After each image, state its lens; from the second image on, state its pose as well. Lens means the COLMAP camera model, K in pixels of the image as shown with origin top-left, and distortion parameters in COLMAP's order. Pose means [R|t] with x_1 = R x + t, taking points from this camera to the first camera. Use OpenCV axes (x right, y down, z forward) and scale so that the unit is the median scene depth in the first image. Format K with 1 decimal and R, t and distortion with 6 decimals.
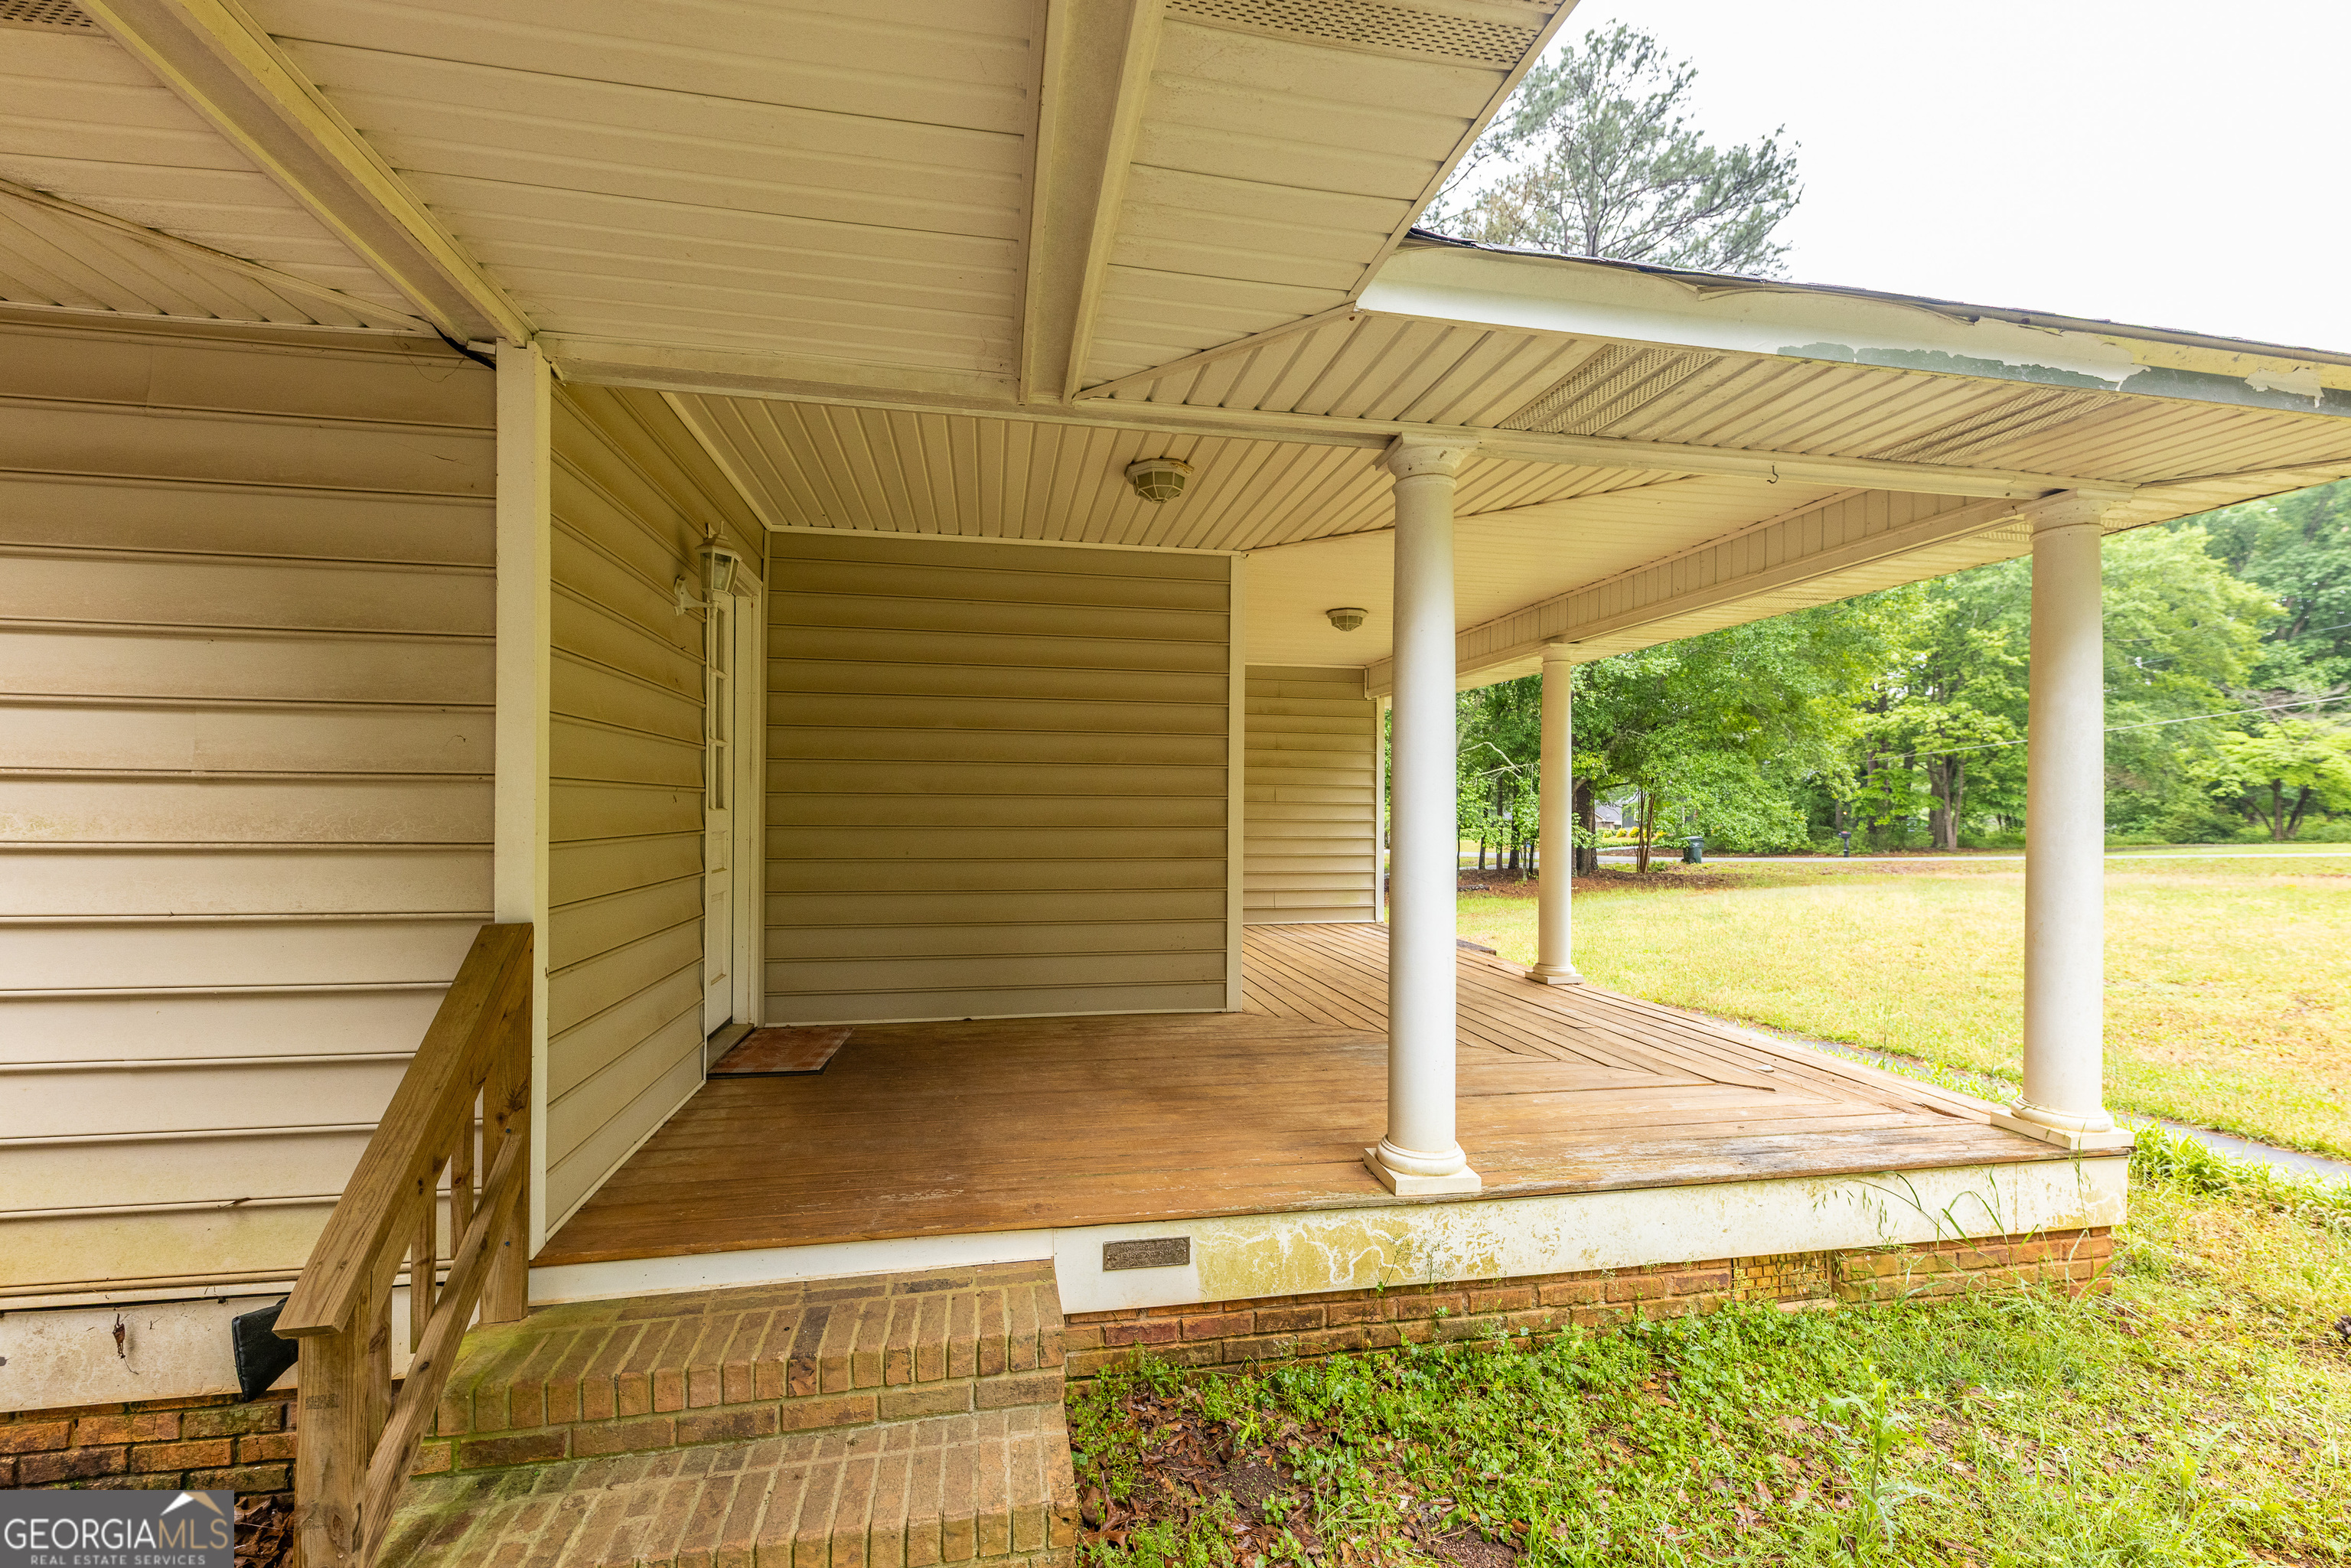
lens RADIAL K [[945.6, 0, 1171.0], [0, 945.6, 795.1], [0, 0, 1]] dist [0.003941, 0.000106]
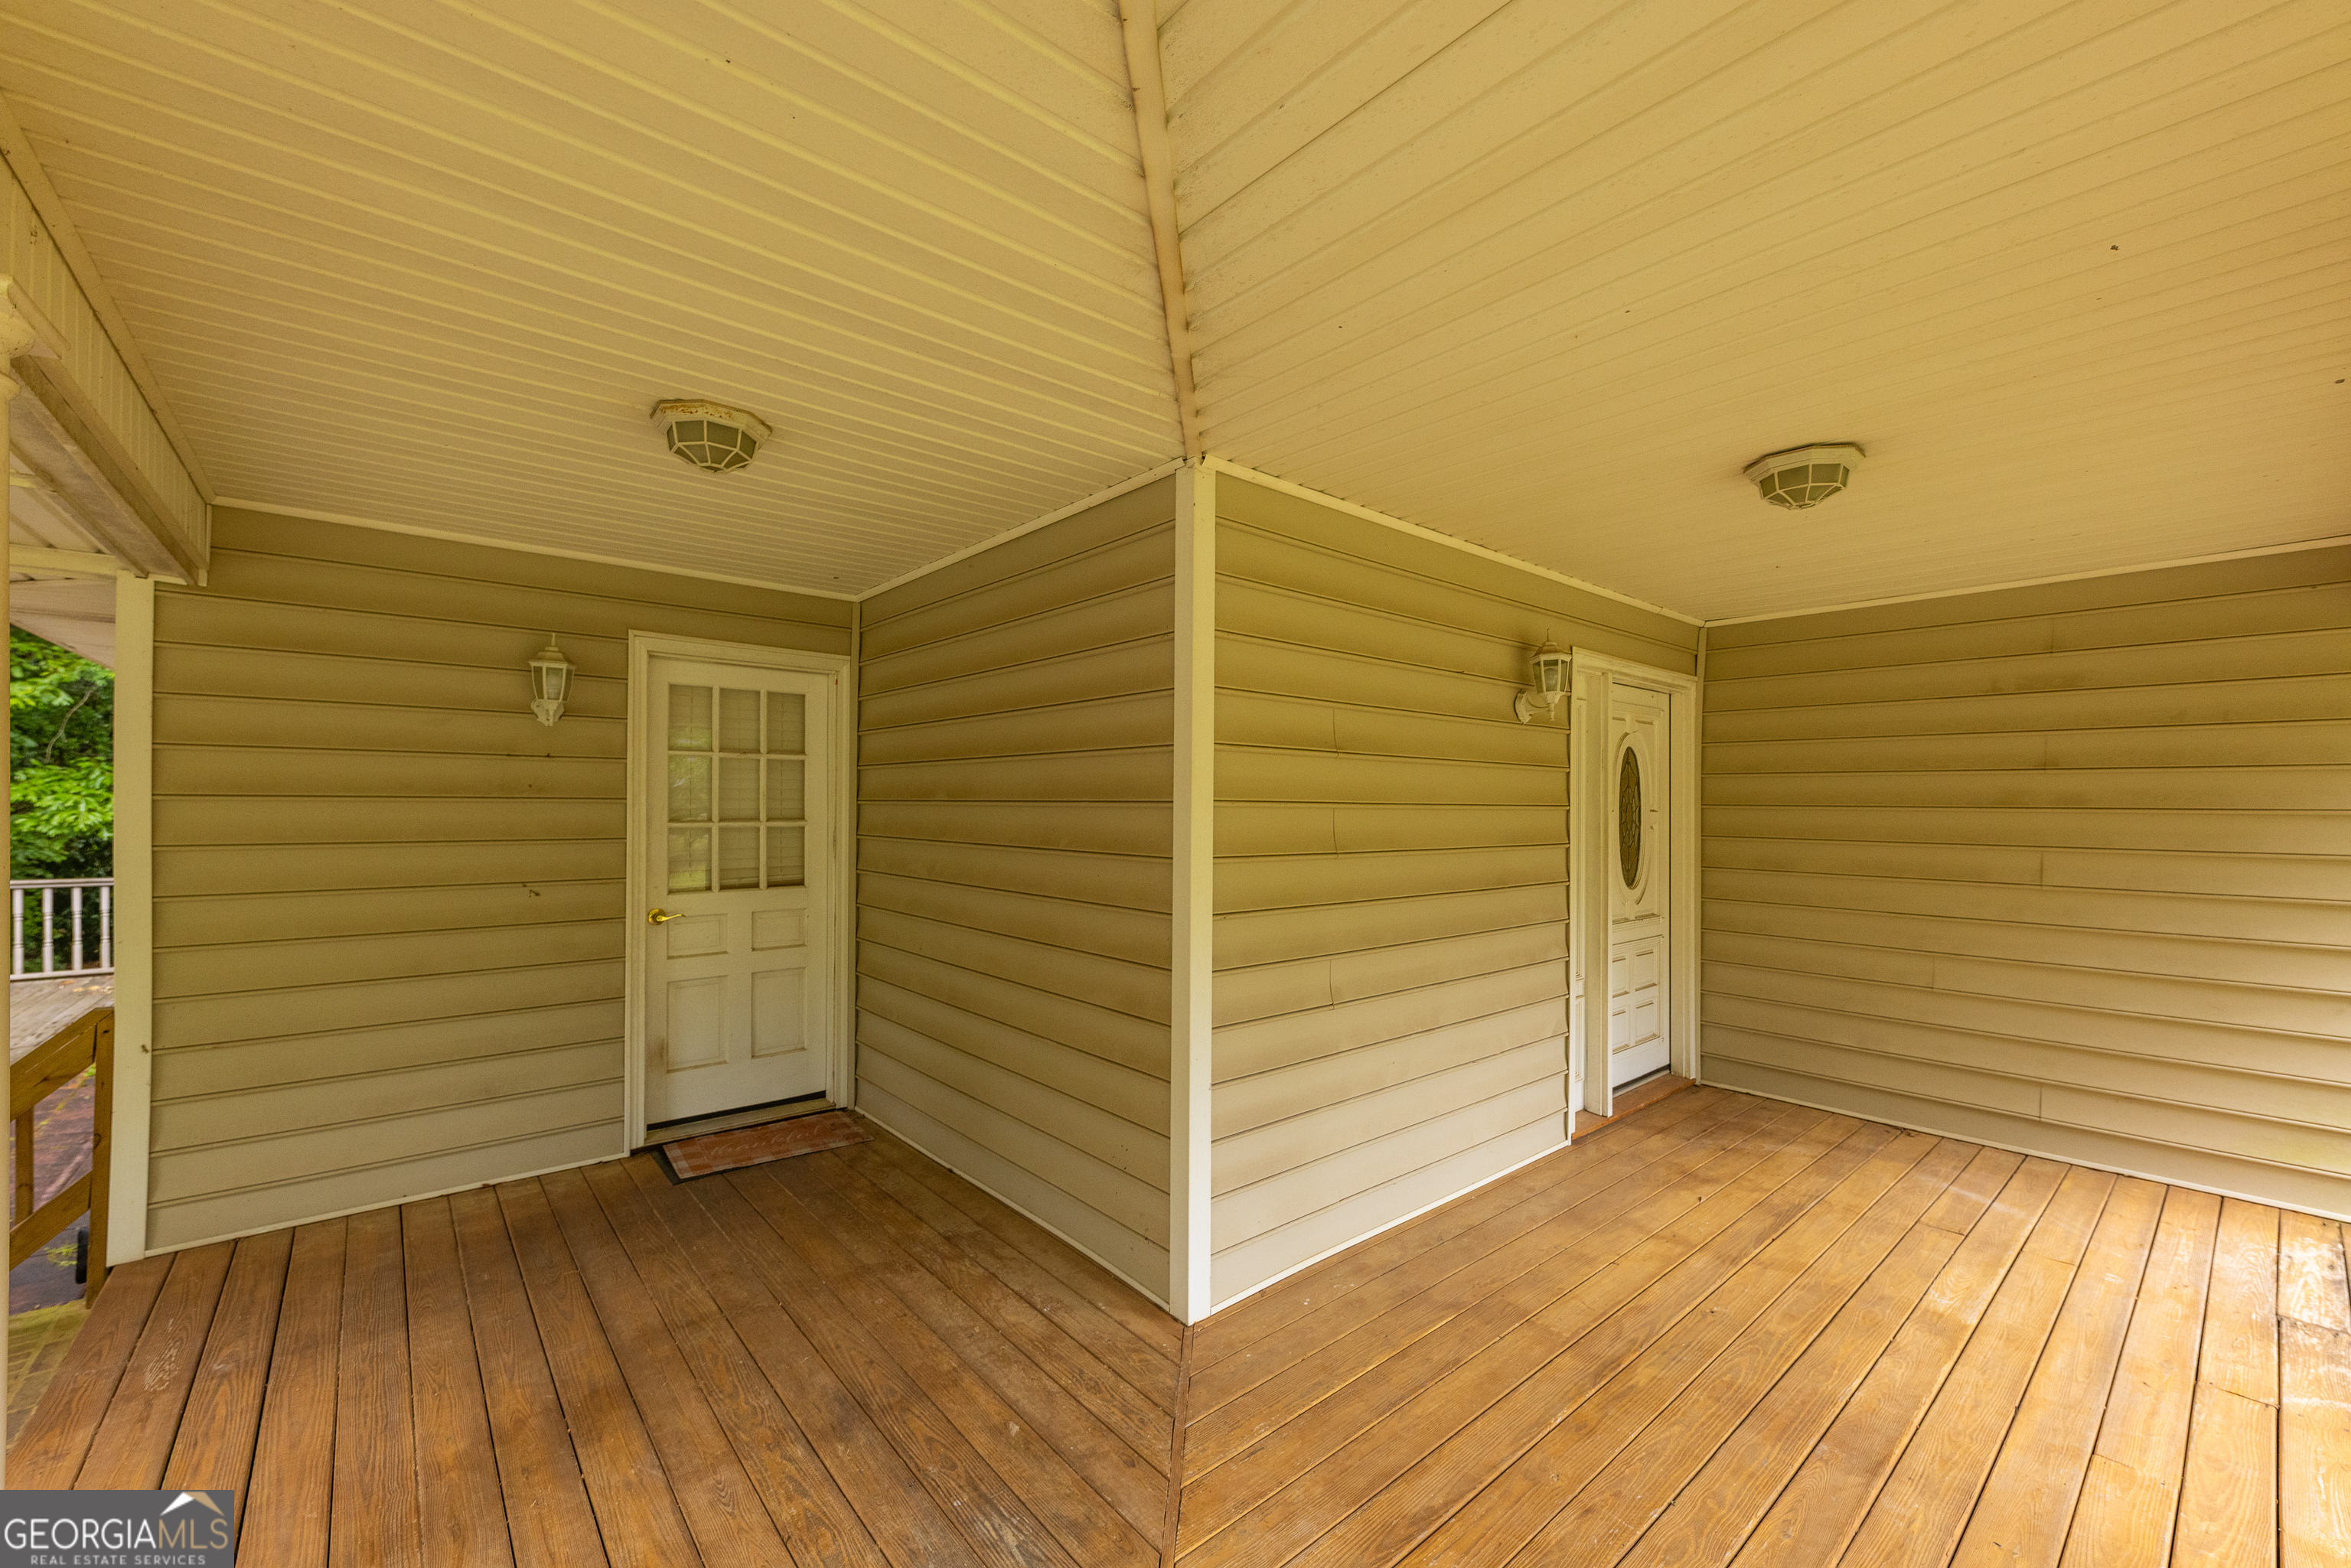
lens RADIAL K [[945.6, 0, 1174.1], [0, 945.6, 797.9], [0, 0, 1]] dist [0.003941, 0.000106]
pose [[0.489346, -0.011158, -0.872018, 0.567070], [0.008386, 0.999932, -0.008089, -0.064191], [0.872049, -0.003354, 0.489406, 0.781071]]
